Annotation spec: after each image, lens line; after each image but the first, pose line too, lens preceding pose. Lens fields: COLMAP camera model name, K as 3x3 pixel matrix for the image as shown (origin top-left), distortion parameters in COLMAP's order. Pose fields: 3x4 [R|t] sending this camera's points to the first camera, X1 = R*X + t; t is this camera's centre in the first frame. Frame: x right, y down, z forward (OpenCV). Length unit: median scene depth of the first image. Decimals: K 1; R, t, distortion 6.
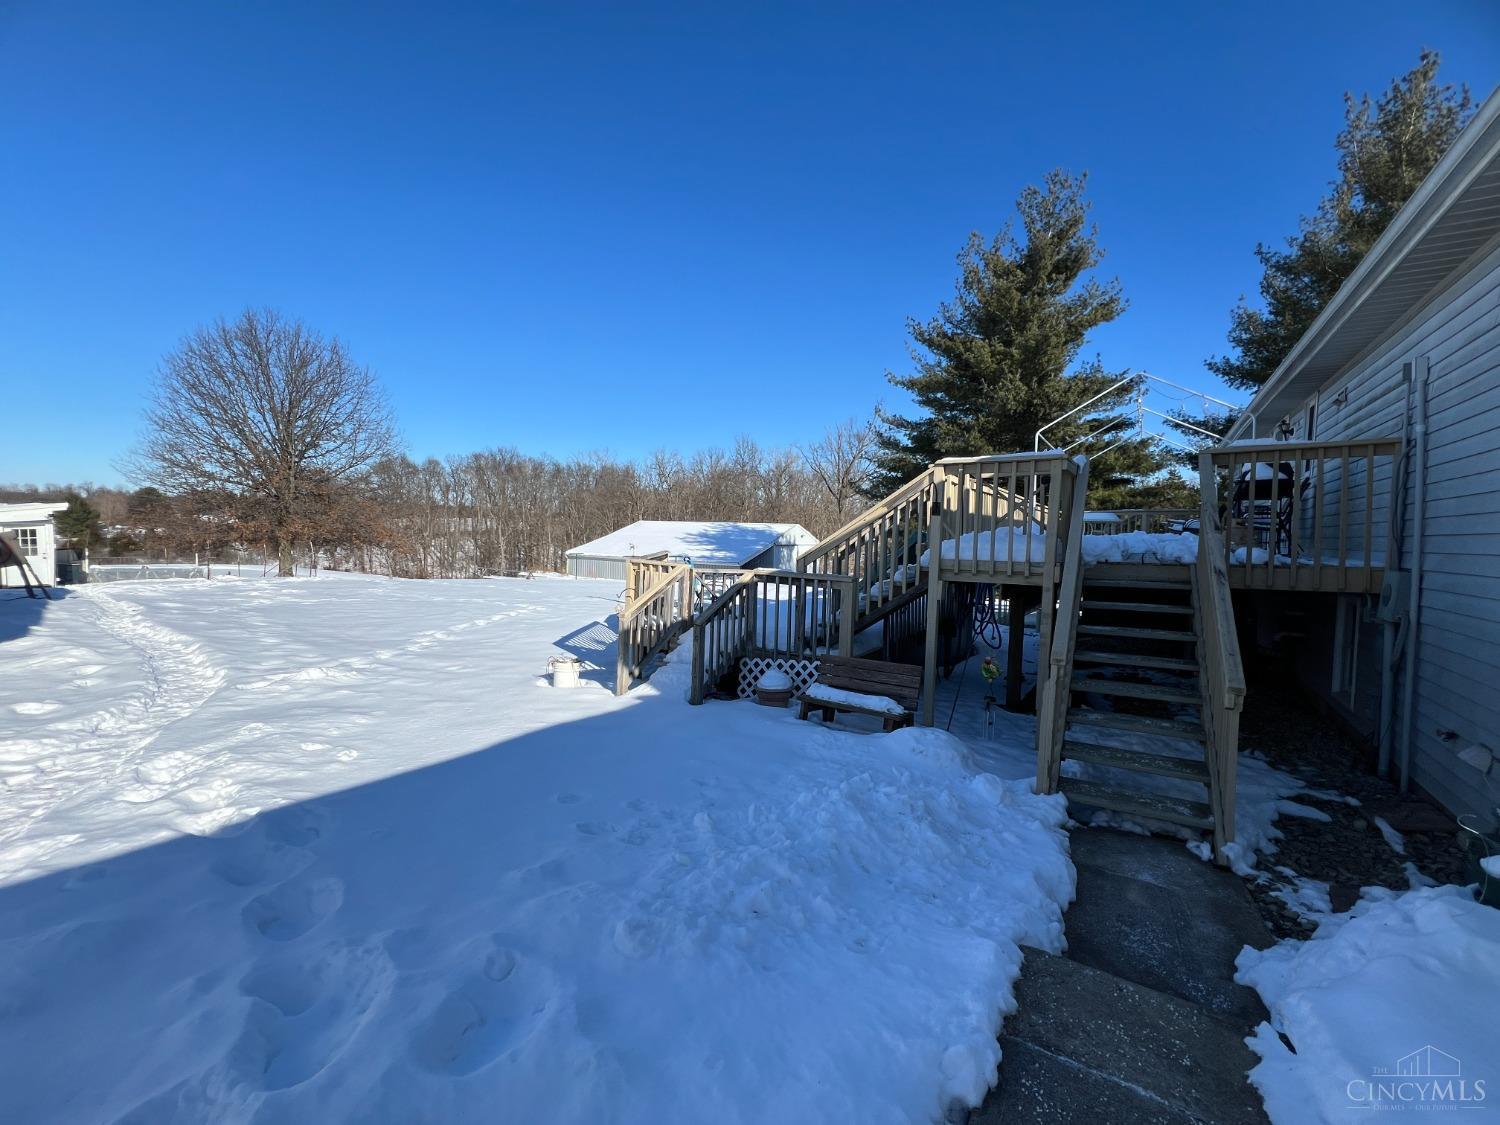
lens RADIAL K [[599.4, 0, 750.0], [0, 599.4, 562.5], [0, 0, 1]] dist [-0.001510, -0.000338]
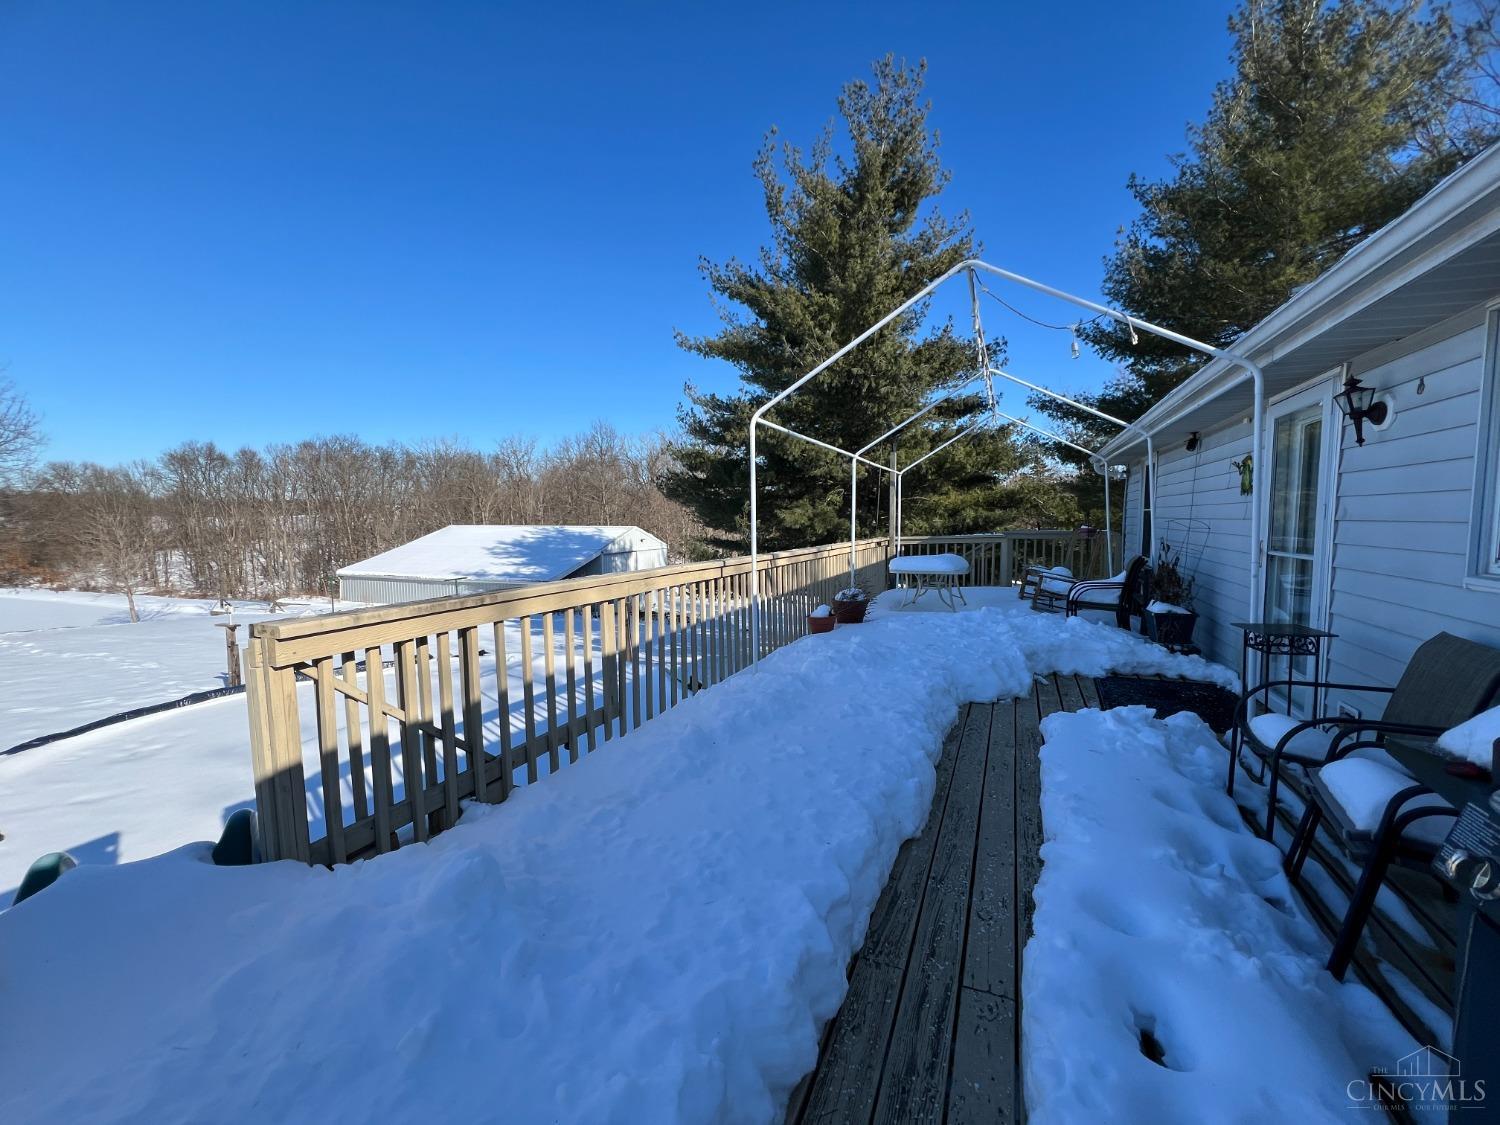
lens RADIAL K [[599.4, 0, 750.0], [0, 599.4, 562.5], [0, 0, 1]] dist [-0.001510, -0.000338]
pose [[0.985278, -0.043306, 0.165381, 0.185442], [0.039144, 0.998831, 0.028346, -0.058792], [-0.166416, -0.021455, 0.985822, 0.269919]]
